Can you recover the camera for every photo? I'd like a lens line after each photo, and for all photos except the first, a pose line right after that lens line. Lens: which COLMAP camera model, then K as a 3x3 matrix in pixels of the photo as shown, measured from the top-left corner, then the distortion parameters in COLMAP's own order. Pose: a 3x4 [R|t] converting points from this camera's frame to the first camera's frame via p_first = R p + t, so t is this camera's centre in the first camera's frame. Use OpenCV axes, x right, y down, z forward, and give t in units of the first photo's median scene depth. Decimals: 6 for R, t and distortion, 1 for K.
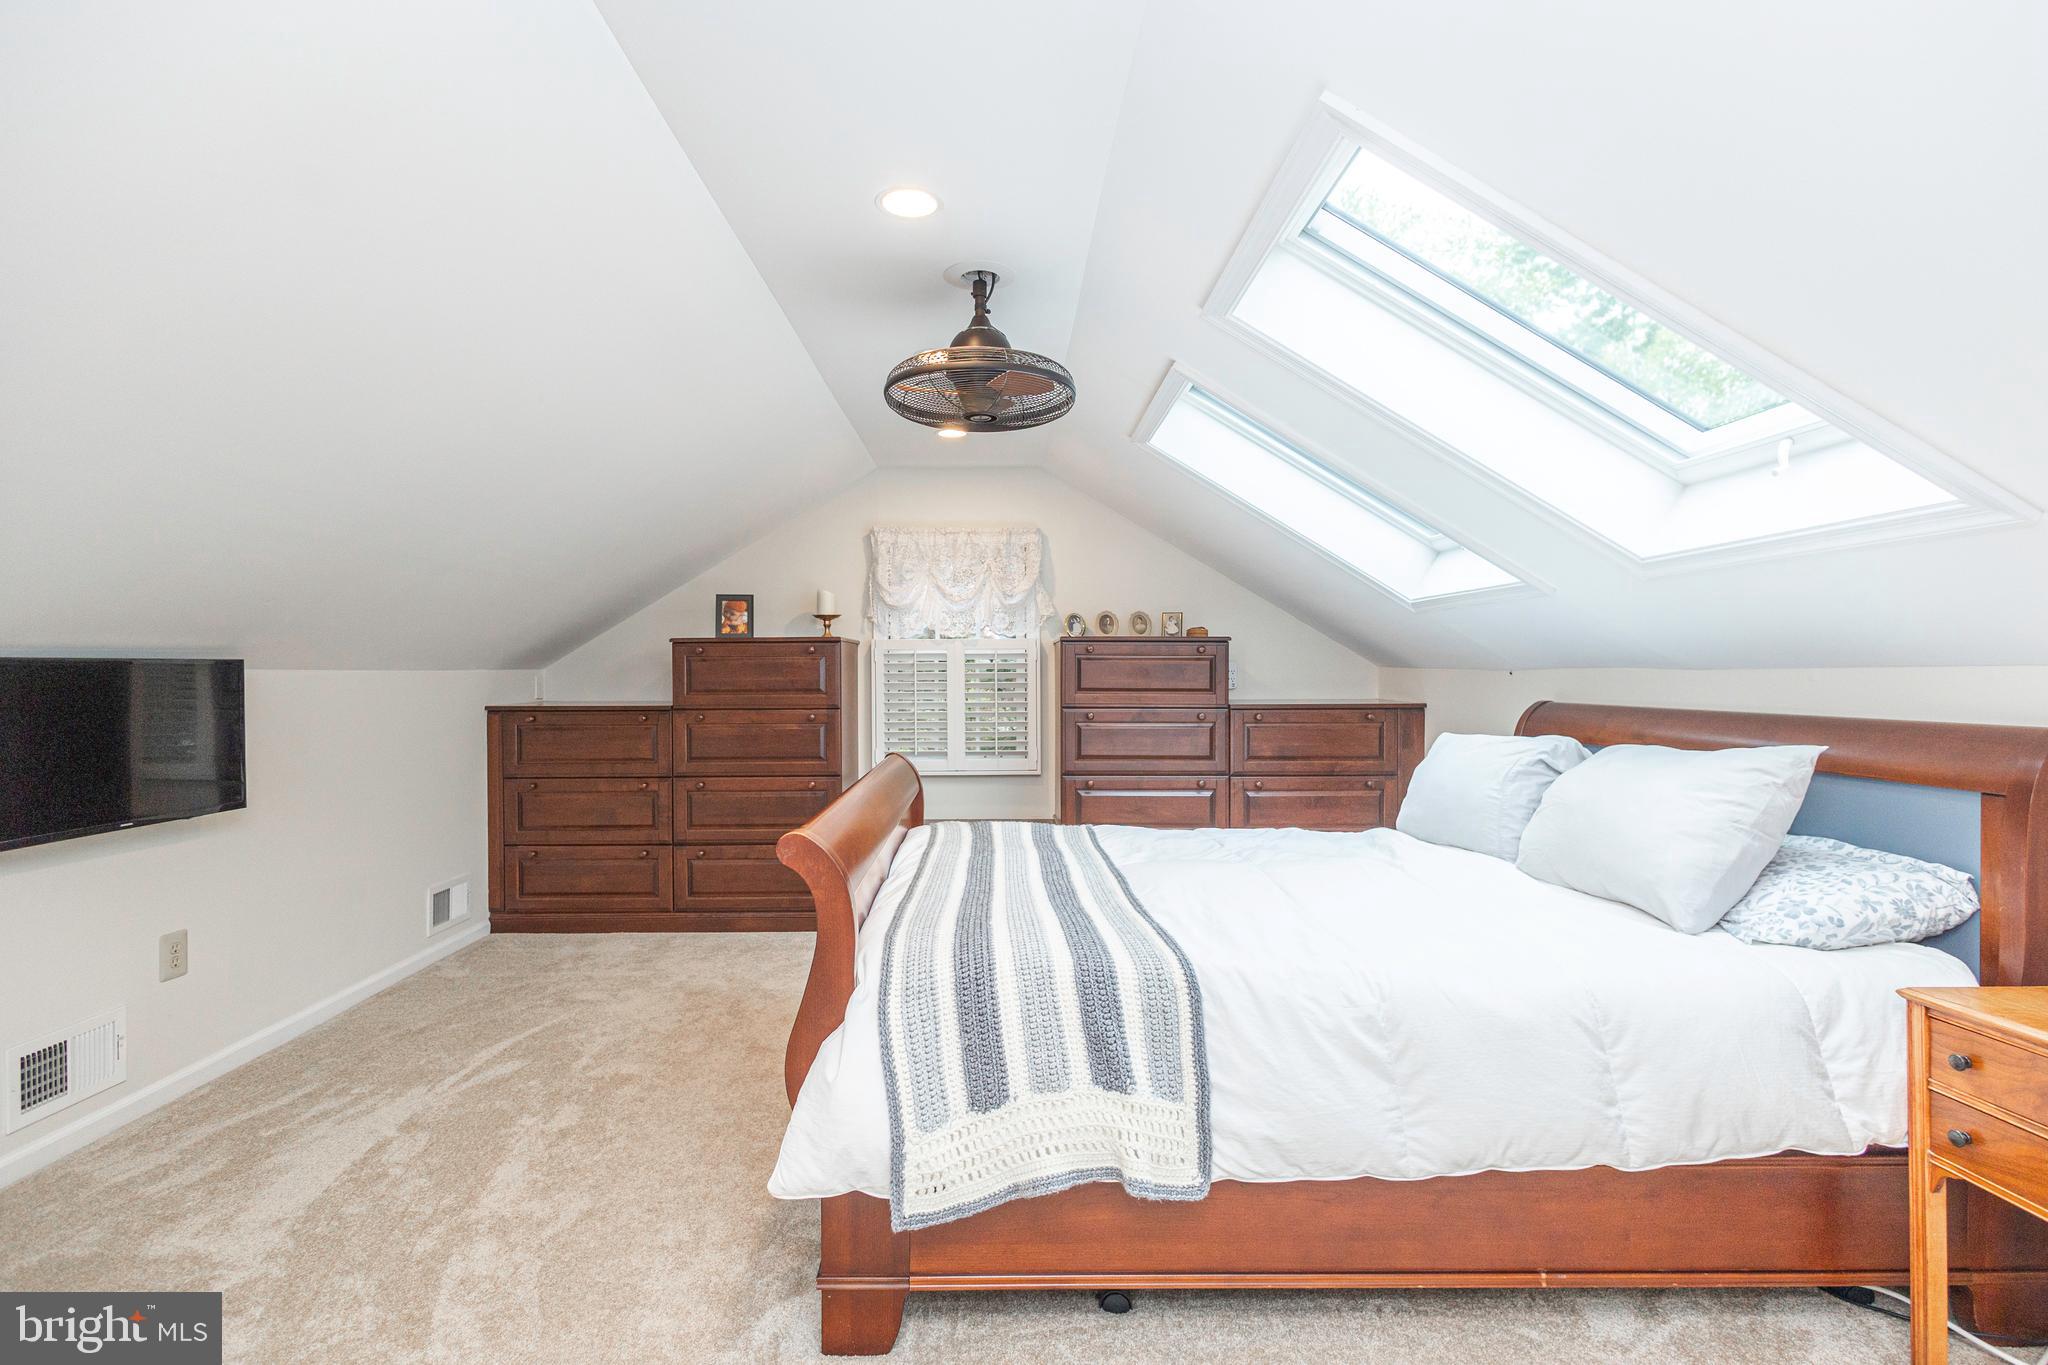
lens RADIAL K [[956.9, 0, 1005.8], [0, 956.9, 688.2], [0, 0, 1]] dist [0.010371, 0.000027]
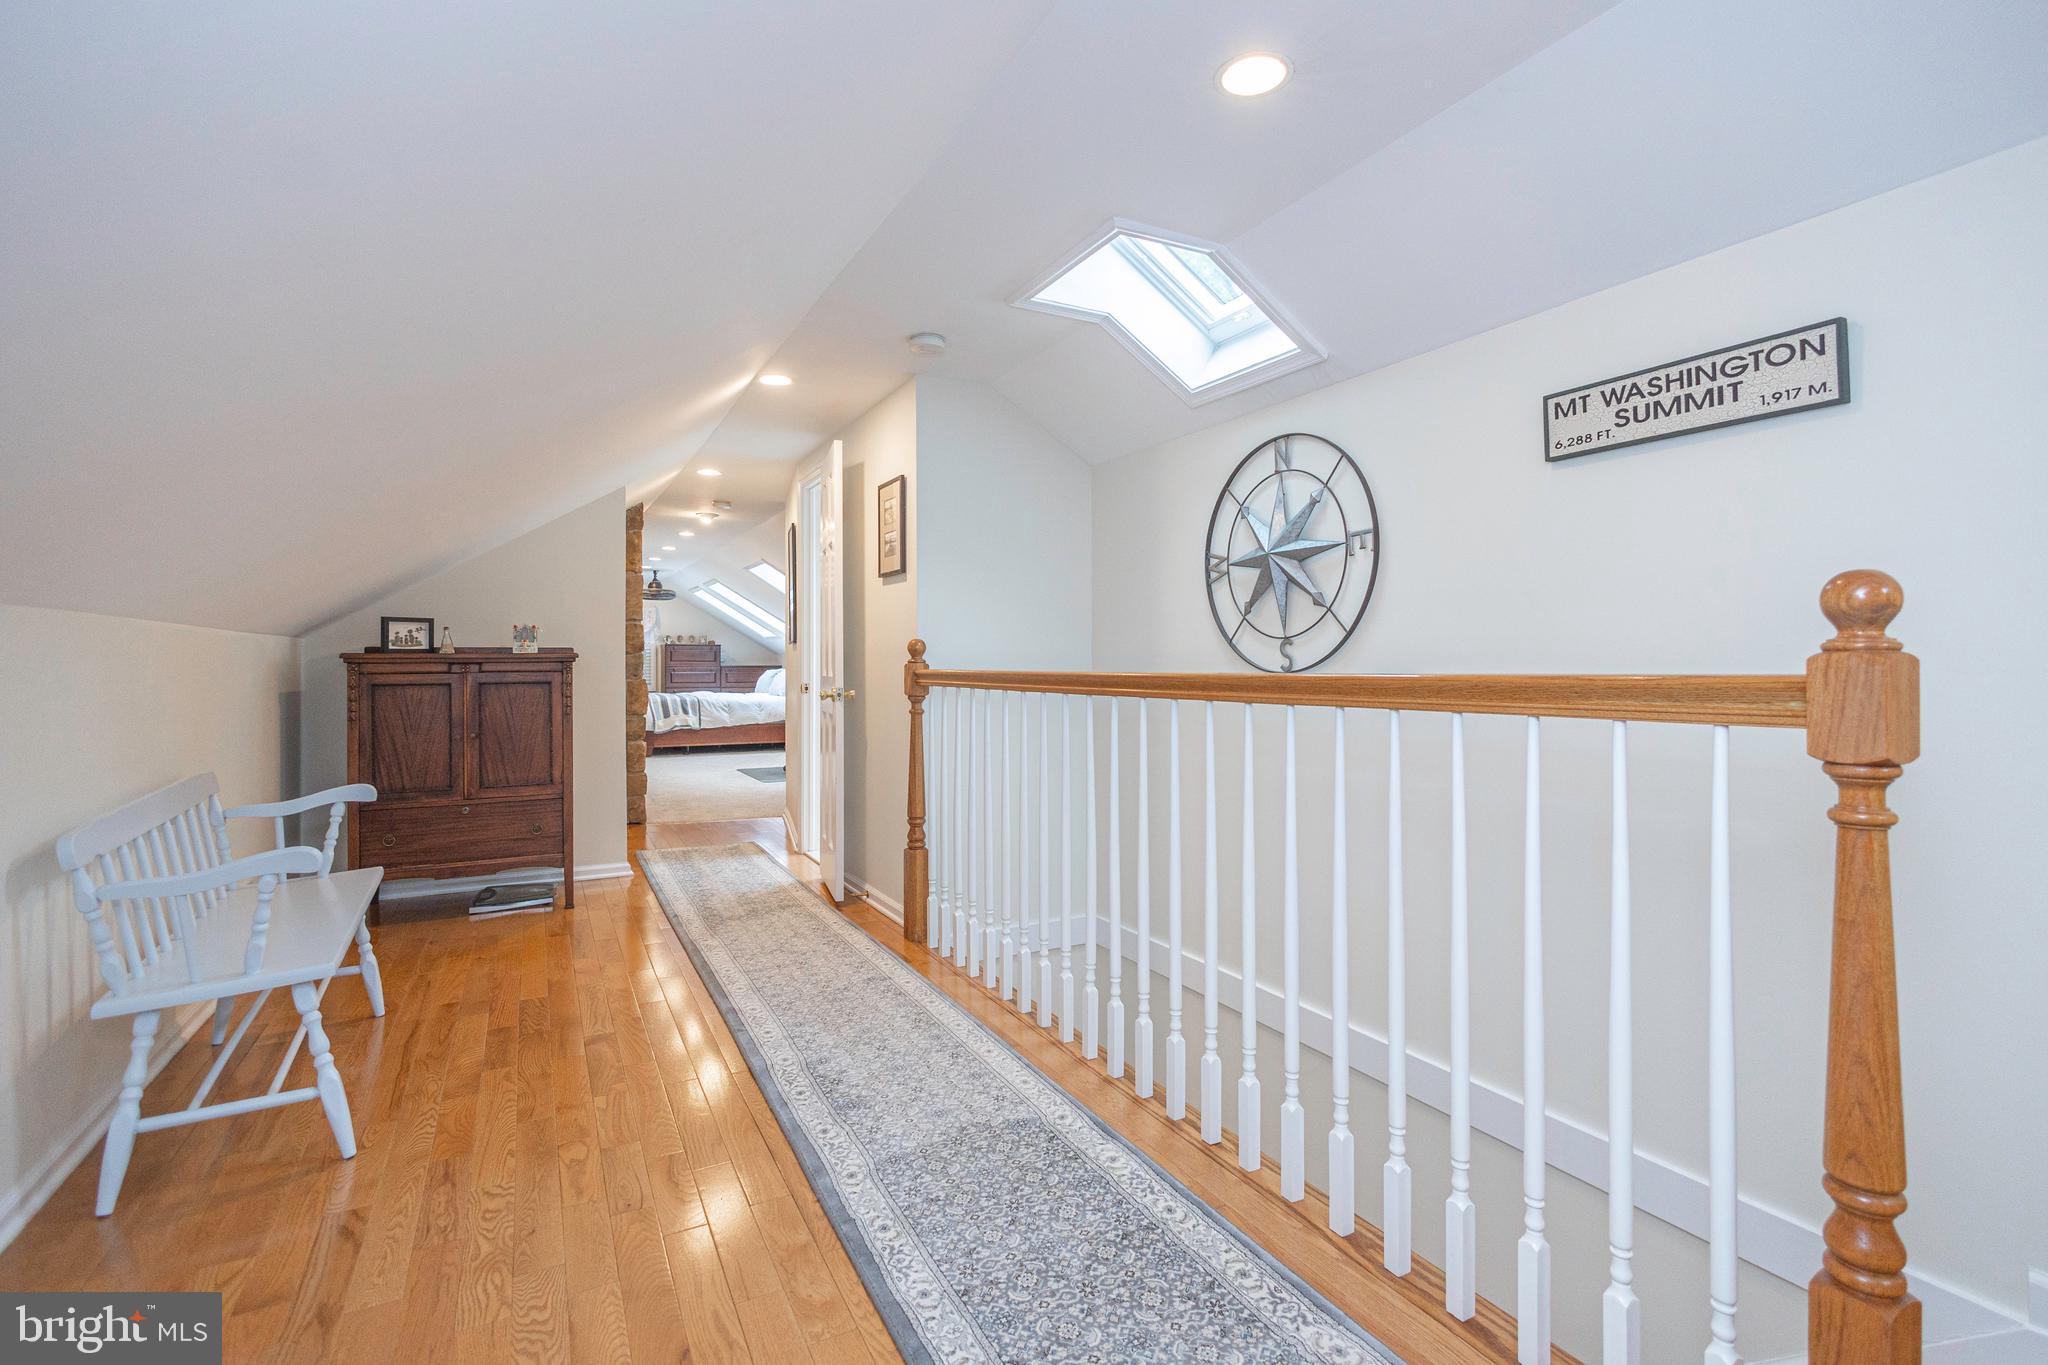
lens RADIAL K [[962.7, 0, 1035.0], [0, 962.7, 669.9], [0, 0, 1]] dist [0.007080, -0.000936]
pose [[0.888930, 0.001295, 0.458041, -0.313043], [0.000826, 0.999990, -0.004429, 0.046016], [-0.458042, 0.004315, 0.888920, -2.373855]]
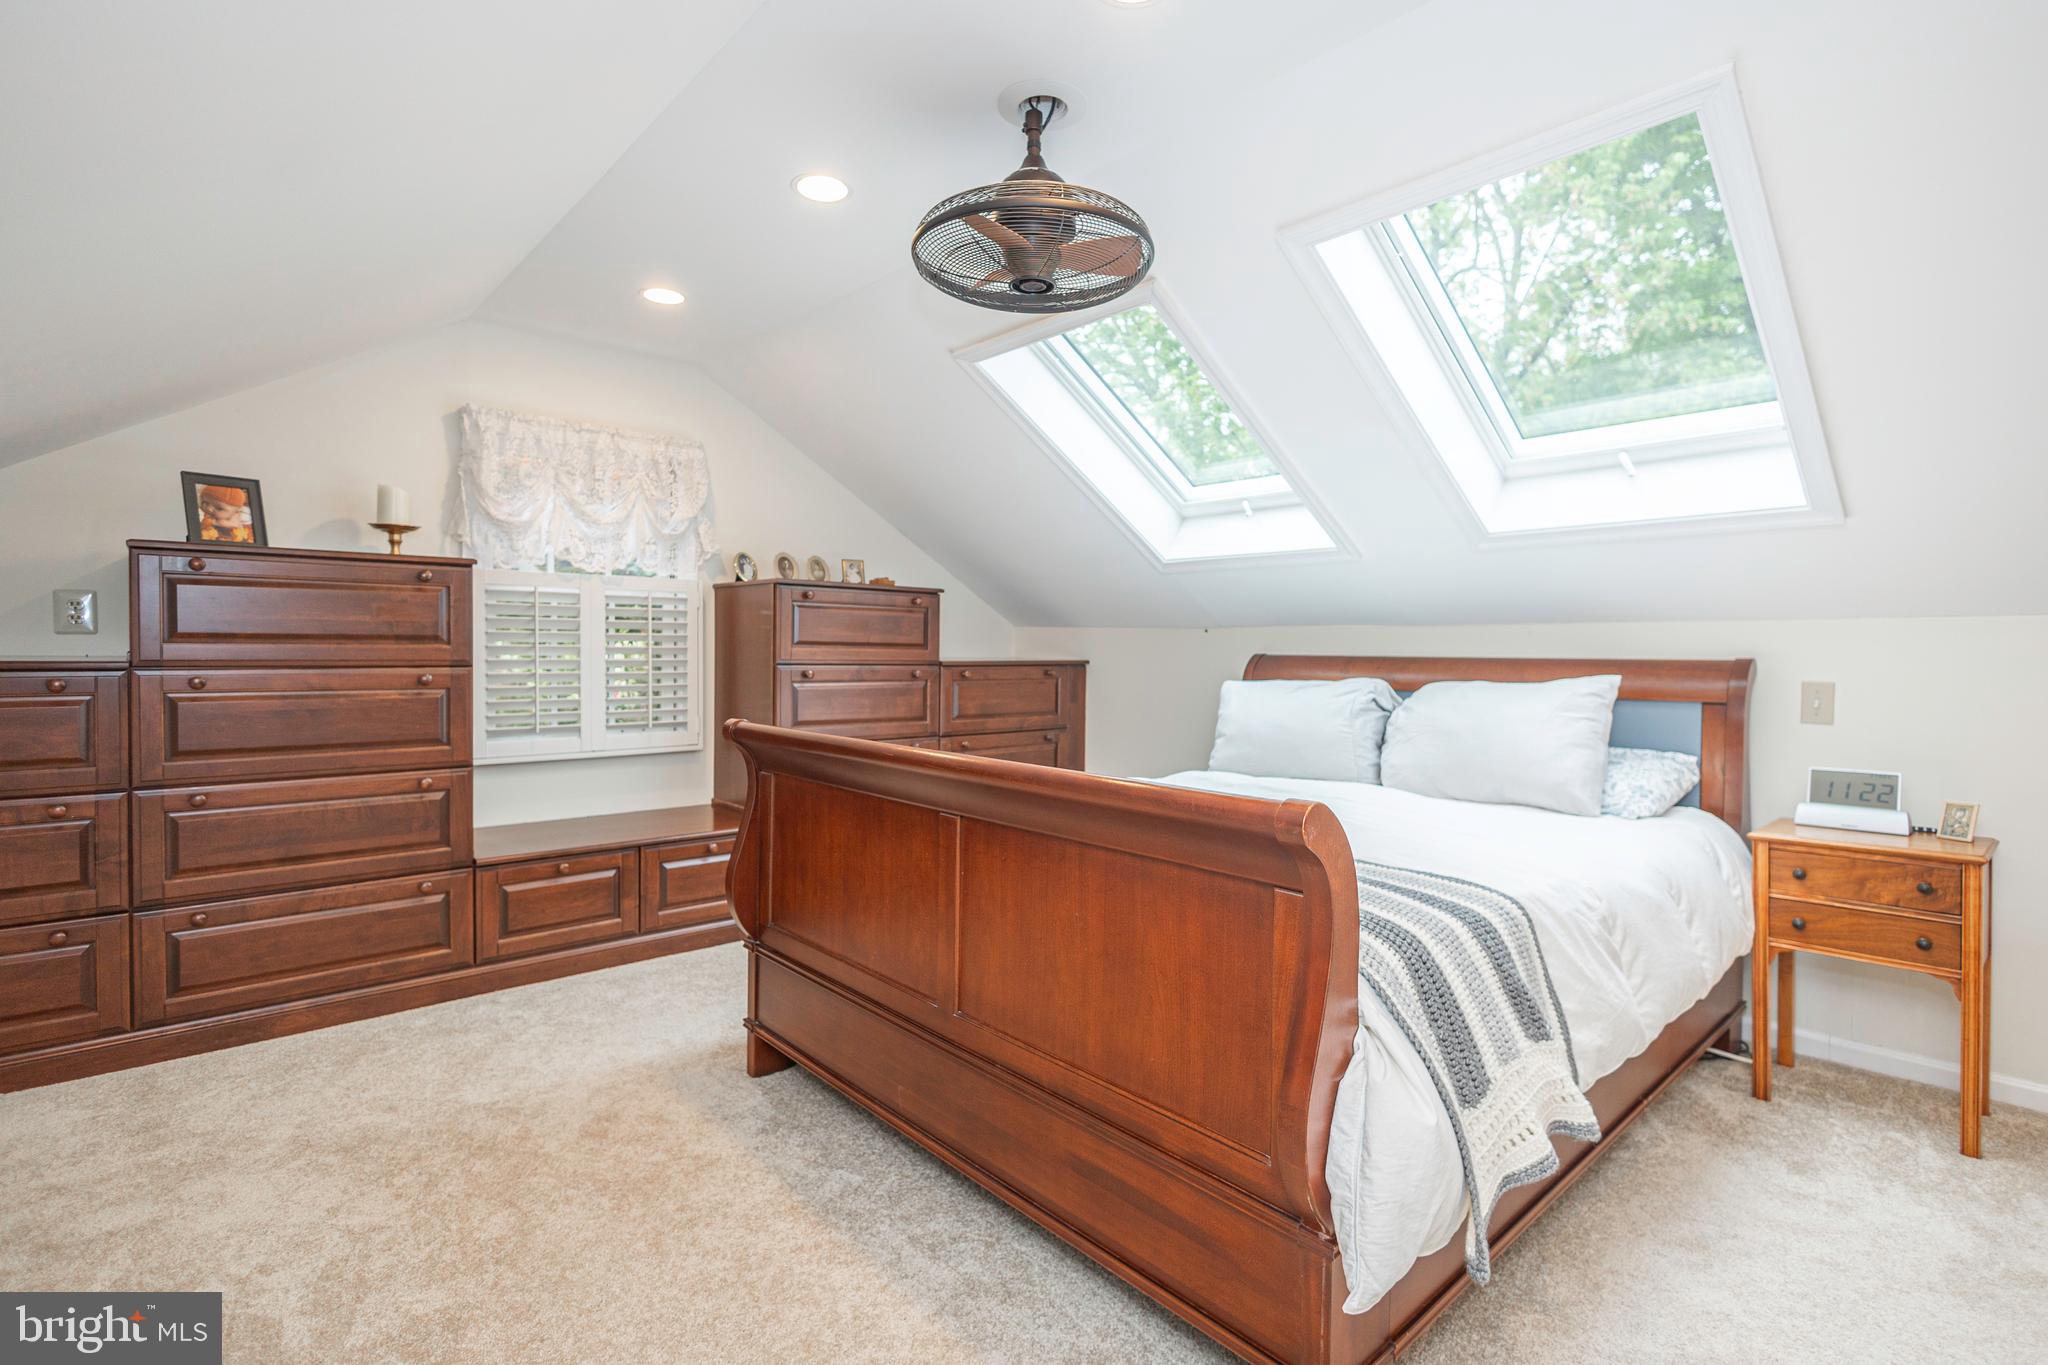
lens RADIAL K [[962.7, 0, 1035.0], [0, 962.7, 669.9], [0, 0, 1]] dist [0.007080, -0.000936]
pose [[0.747045, -0.003874, 0.664762, -0.327060], [-0.001159, 0.999974, 0.007130, 0.018961], [-0.664772, -0.006097, 0.747021, 0.232456]]
